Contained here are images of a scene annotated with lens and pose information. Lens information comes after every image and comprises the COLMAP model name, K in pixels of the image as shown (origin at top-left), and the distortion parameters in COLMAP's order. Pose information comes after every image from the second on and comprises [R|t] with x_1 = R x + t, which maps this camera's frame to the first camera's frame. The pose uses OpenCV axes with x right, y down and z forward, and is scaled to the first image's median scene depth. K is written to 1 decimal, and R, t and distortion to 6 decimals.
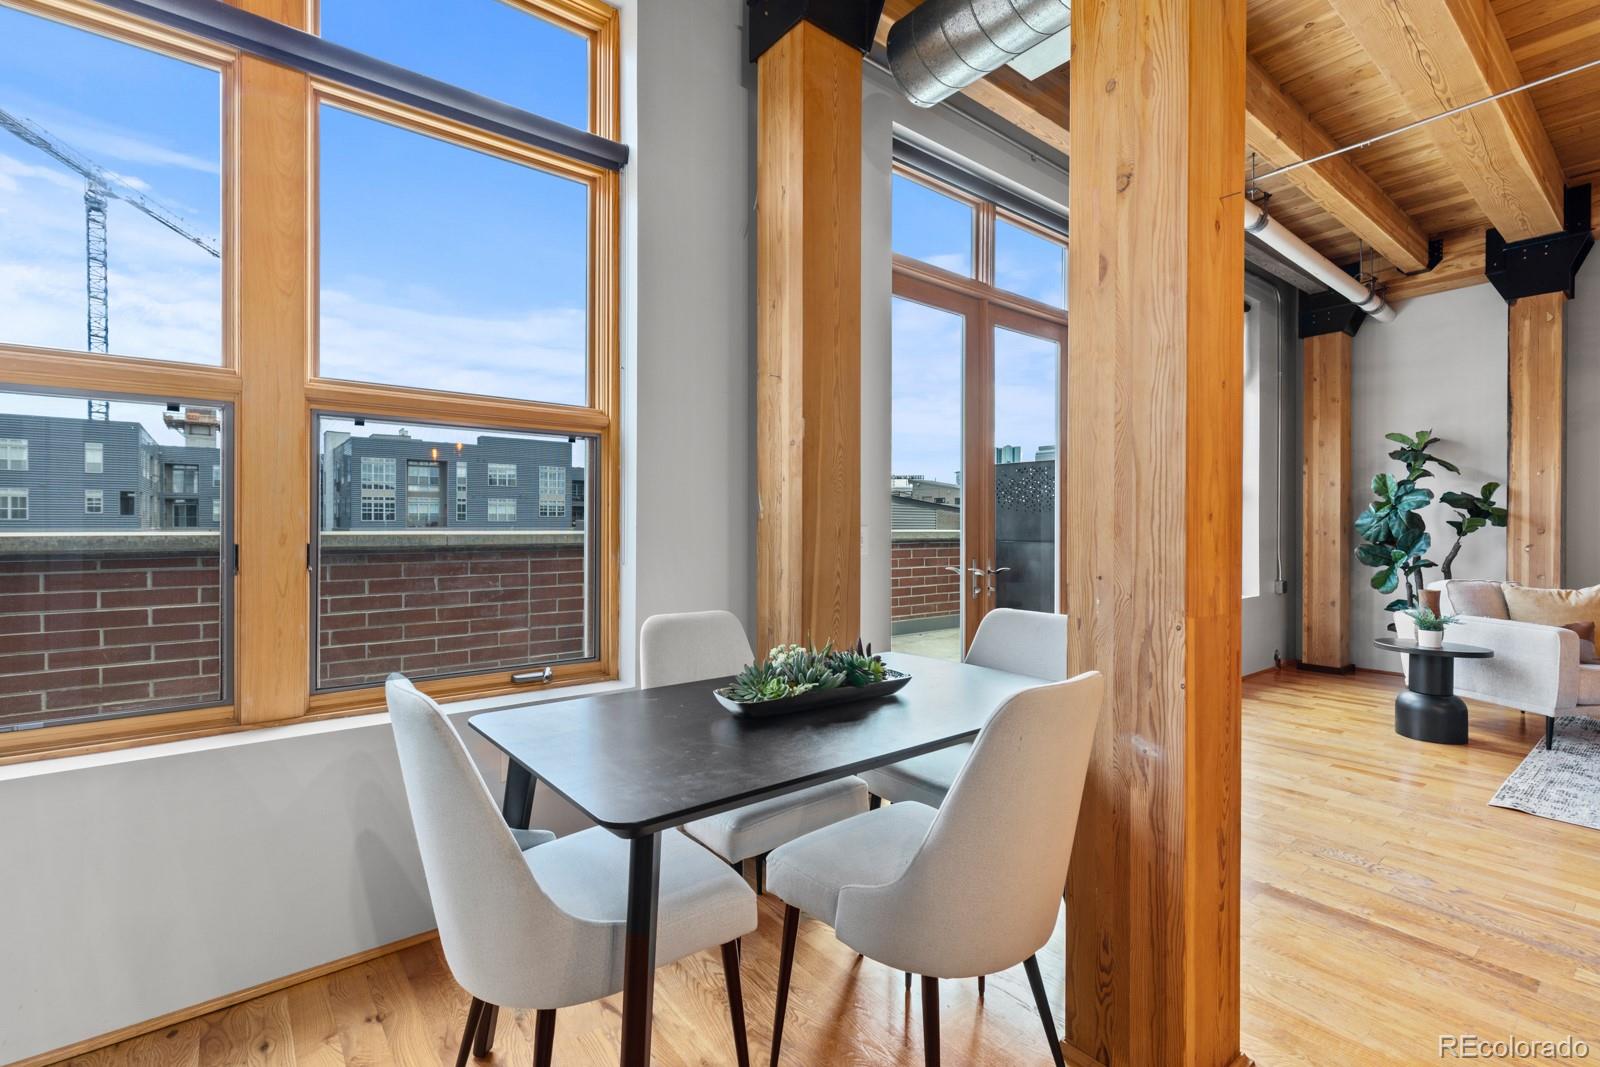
lens RADIAL K [[716.7, 0, 804.6], [0, 716.7, 527.8], [0, 0, 1]] dist [0.005401, -0.000854]
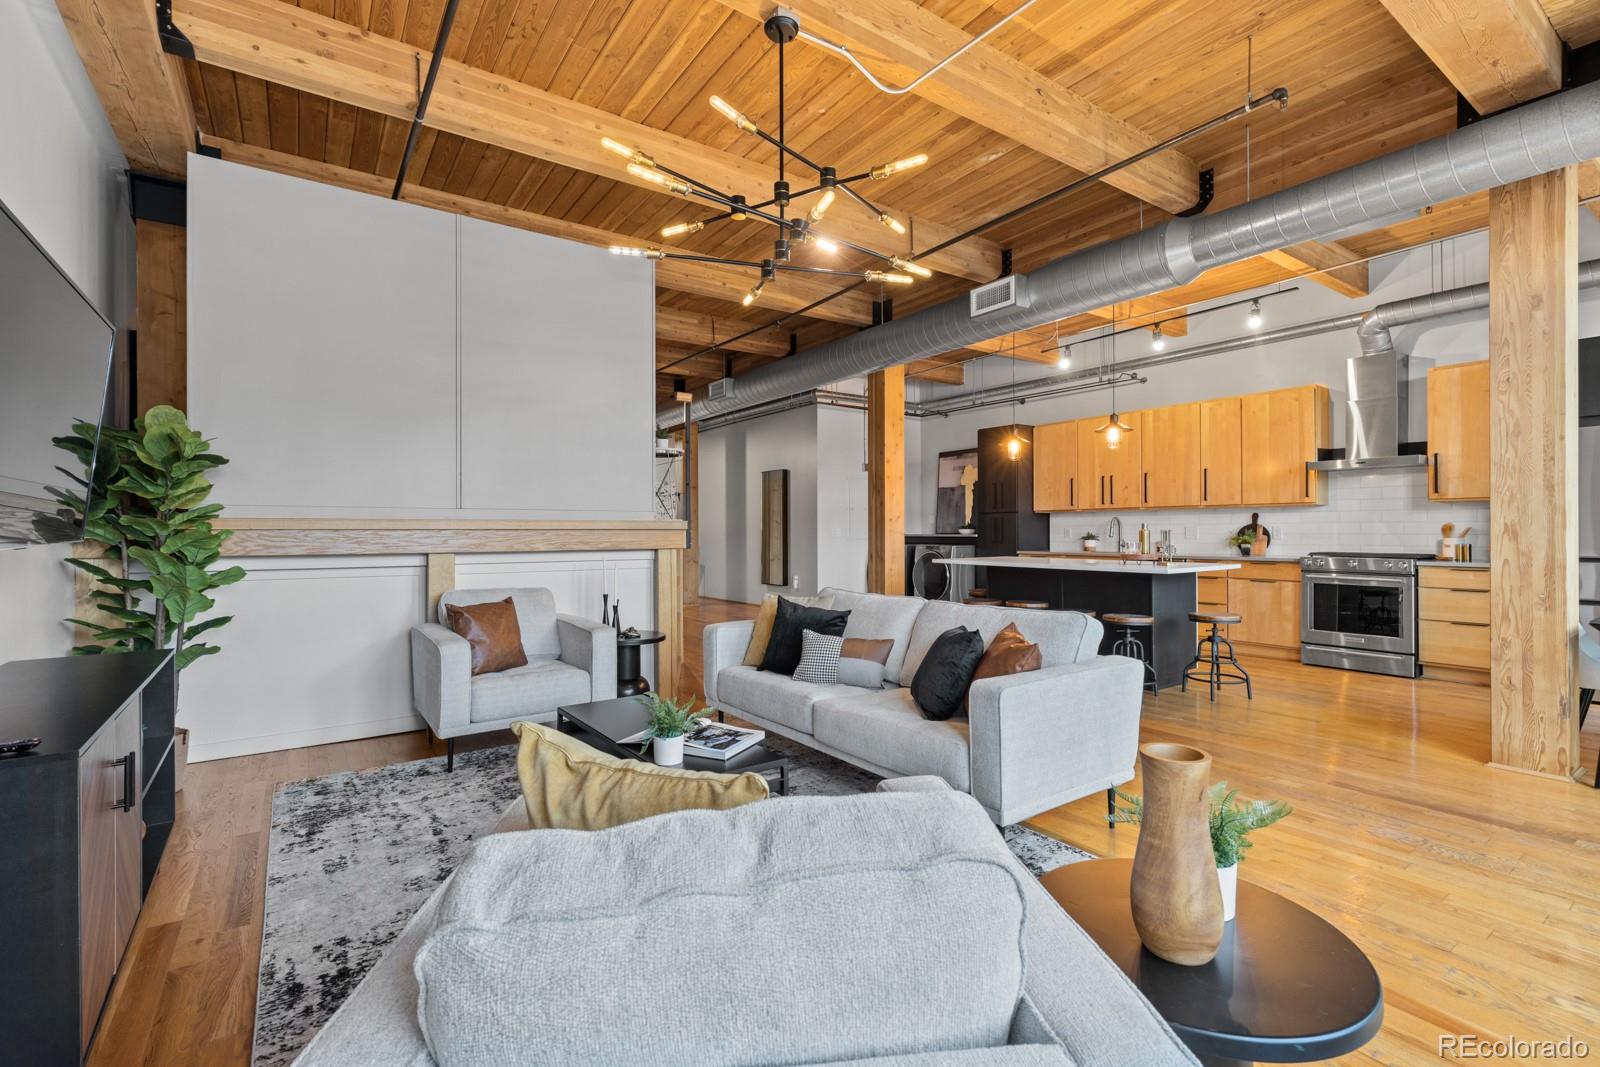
lens RADIAL K [[716.7, 0, 805.2], [0, 716.7, 527.5], [0, 0, 1]] dist [0.005401, -0.000854]
pose [[-0.998181, -0.000805, 0.060280, 0.789251], [-0.000578, 0.999993, 0.003783, -0.001294], [-0.060283, 0.003741, -0.998174, 1.019915]]
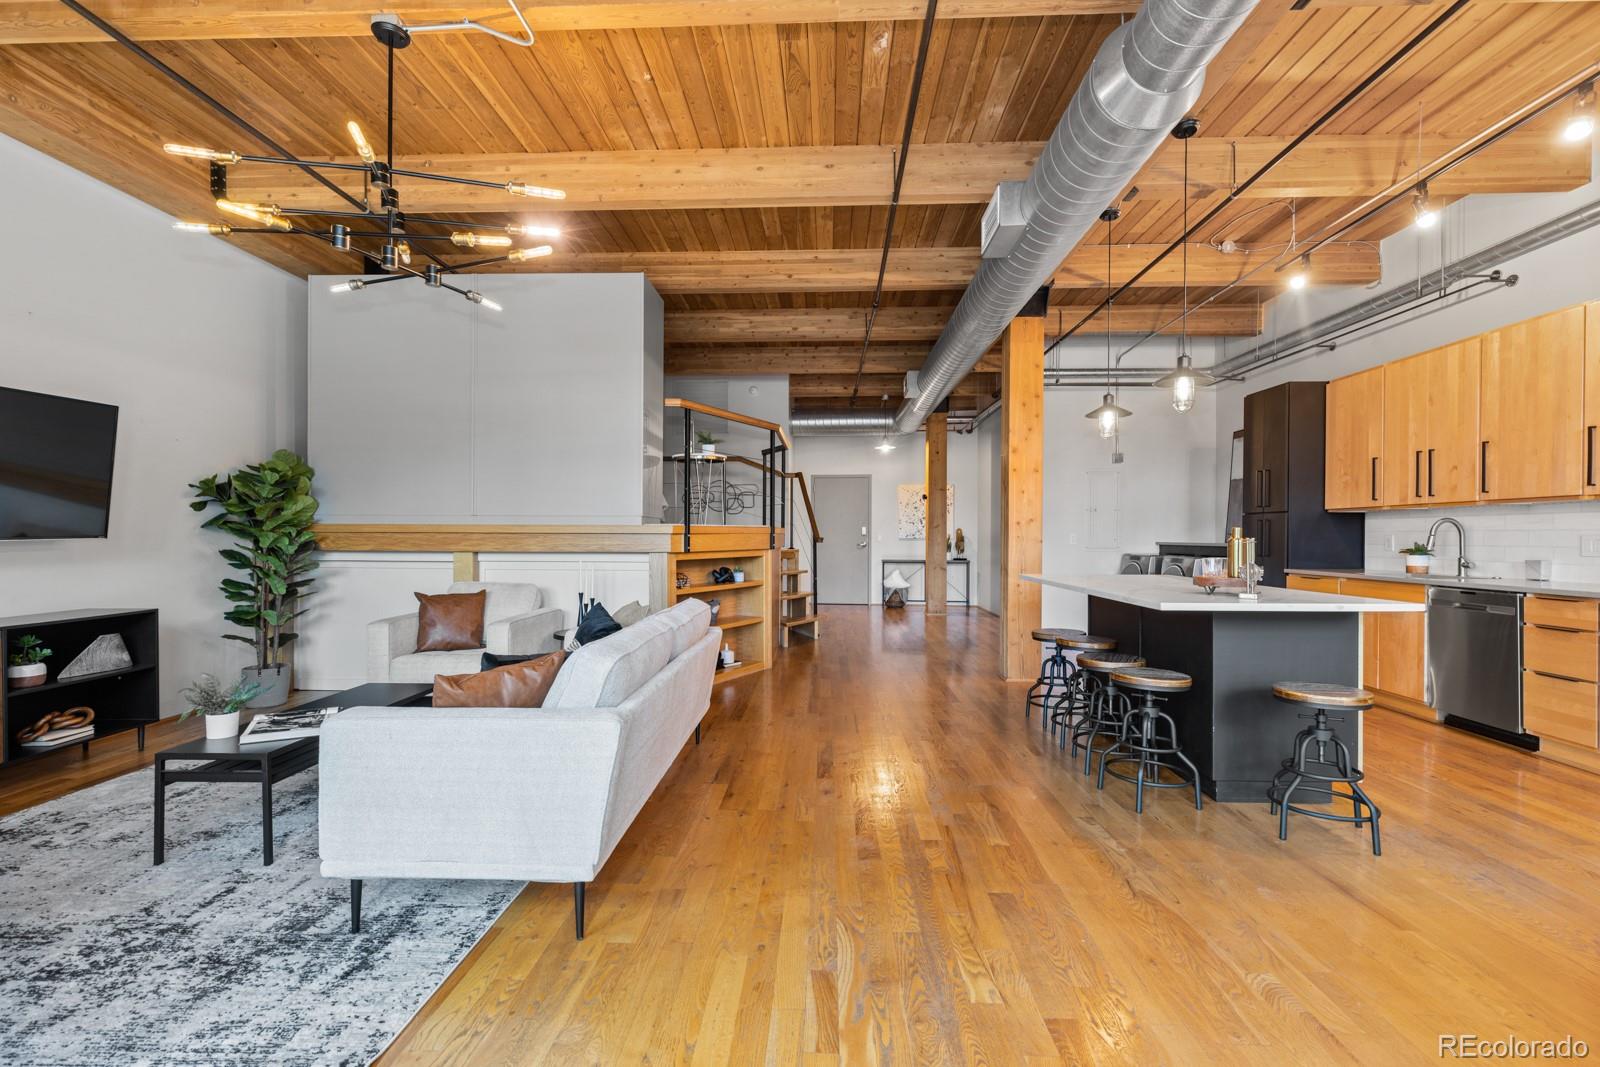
lens RADIAL K [[716.7, 0, 801.6], [0, 716.7, 539.7], [0, 0, 1]] dist [0.005401, -0.000854]
pose [[-0.758658, -0.011310, 0.651391, 0.239082], [-0.002271, 0.999889, 0.014716, -0.001795], [-0.651486, 0.009685, -0.758599, 0.688360]]
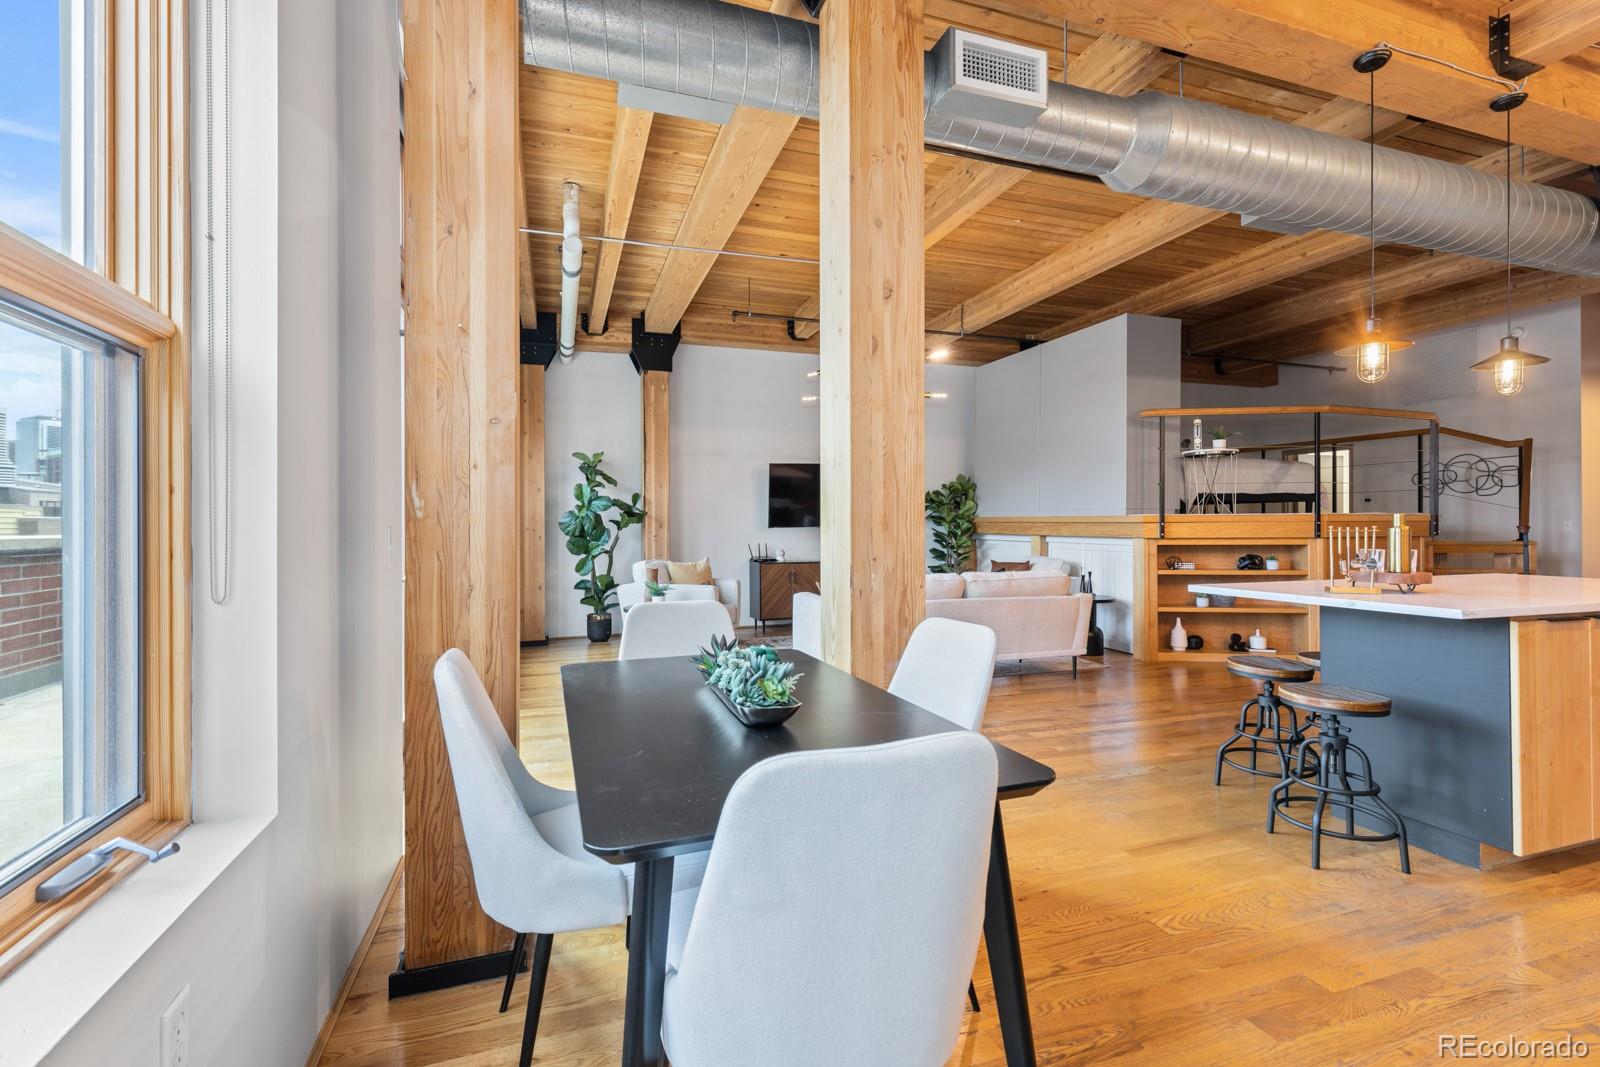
lens RADIAL K [[716.7, 0, 808.6], [0, 716.7, 522.3], [0, 0, 1]] dist [0.005401, -0.000854]
pose [[0.332266, -0.004649, 0.943174, -0.288835], [0.010006, 0.999949, 0.001403, -0.002534], [-0.943133, 0.008971, 0.332296, 0.188926]]
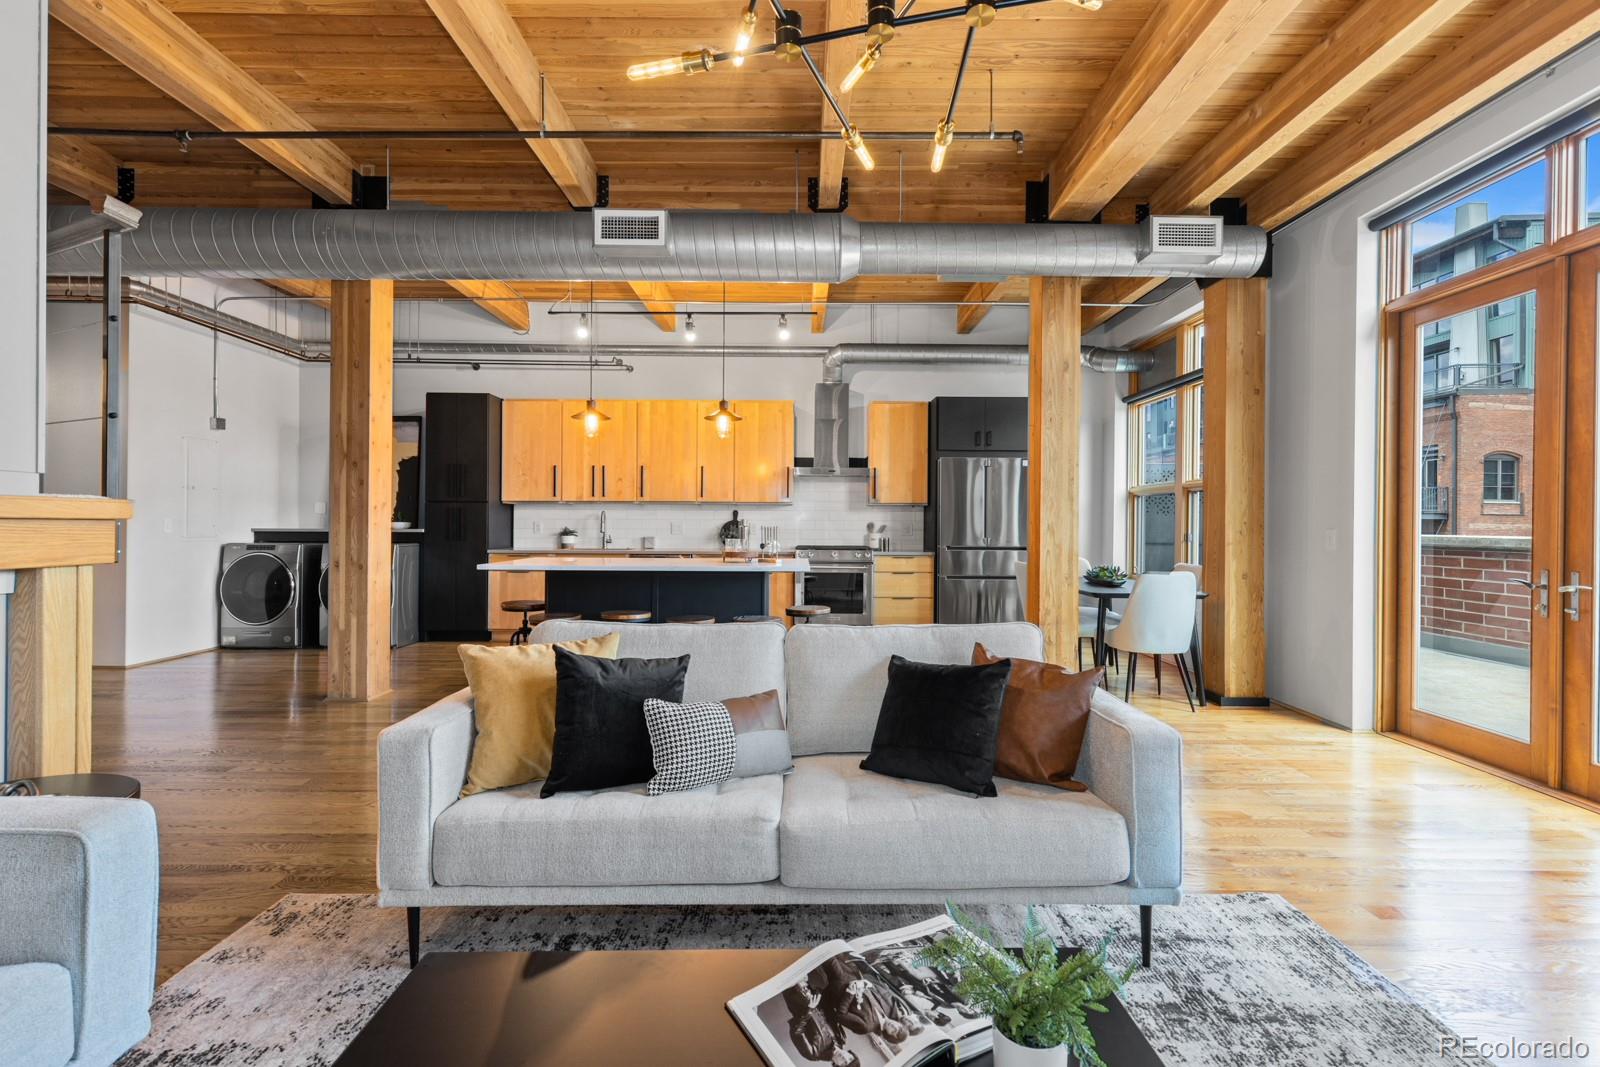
lens RADIAL K [[716.7, 0, 805.5], [0, 716.7, 524.8], [0, 0, 1]] dist [0.005401, -0.000854]
pose [[-0.617211, -0.007453, -0.786762, 1.092413], [-0.014281, 0.999897, 0.001731, 0.001177], [0.786668, 0.012304, -0.617254, 0.634481]]
